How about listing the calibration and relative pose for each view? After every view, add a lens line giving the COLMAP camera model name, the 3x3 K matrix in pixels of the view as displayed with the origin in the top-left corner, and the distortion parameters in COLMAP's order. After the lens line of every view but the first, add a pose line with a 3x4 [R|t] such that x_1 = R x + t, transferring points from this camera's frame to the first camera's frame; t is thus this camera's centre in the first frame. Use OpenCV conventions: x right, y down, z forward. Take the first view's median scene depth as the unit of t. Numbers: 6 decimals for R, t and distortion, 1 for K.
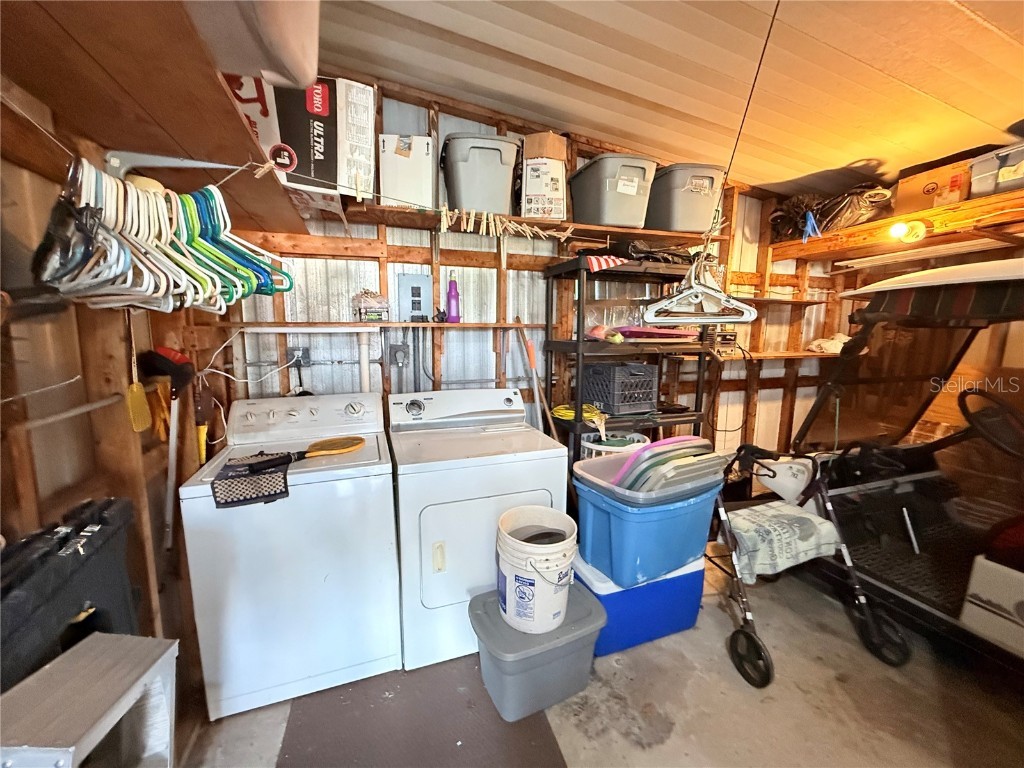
lens RADIAL K [[407.6, 0, 511.3], [0, 407.6, 382.6], [0, 0, 1]] dist [-0.004112, 0.001010]
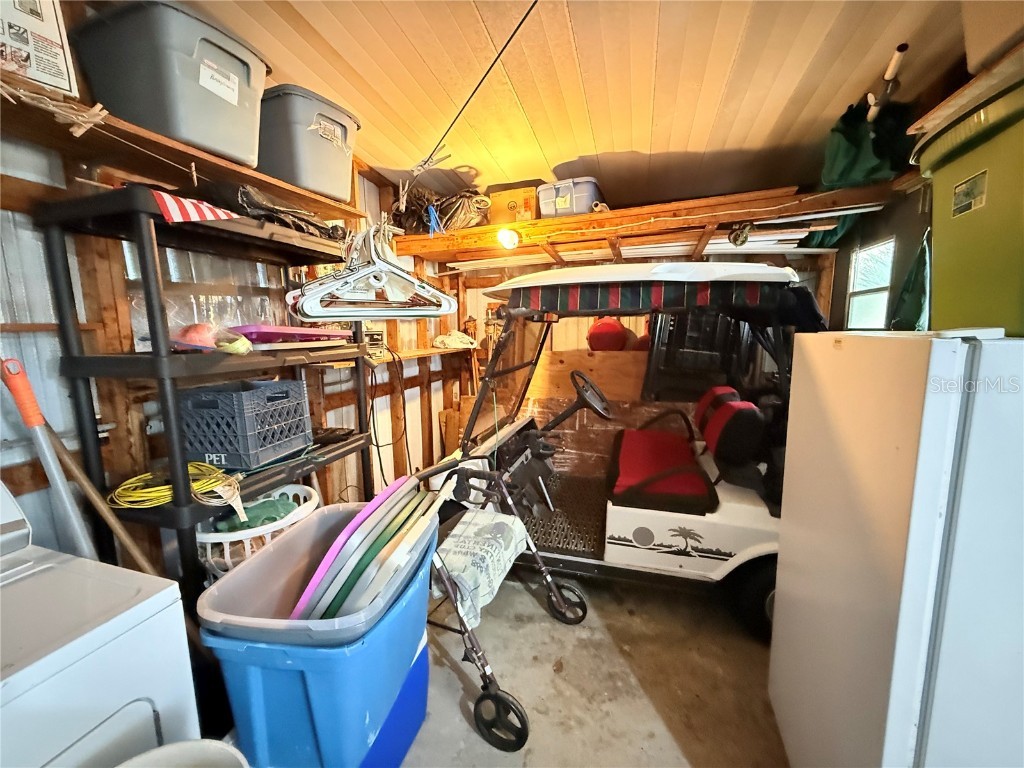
lens RADIAL K [[407.6, 0, 508.8], [0, 407.6, 384.5], [0, 0, 1]] dist [-0.004112, 0.001010]
pose [[0.608660, -0.127562, 0.783109, 0.025545], [0.126169, 0.989994, 0.063199, -0.038021], [-0.783335, 0.060338, 0.618664, 0.313979]]
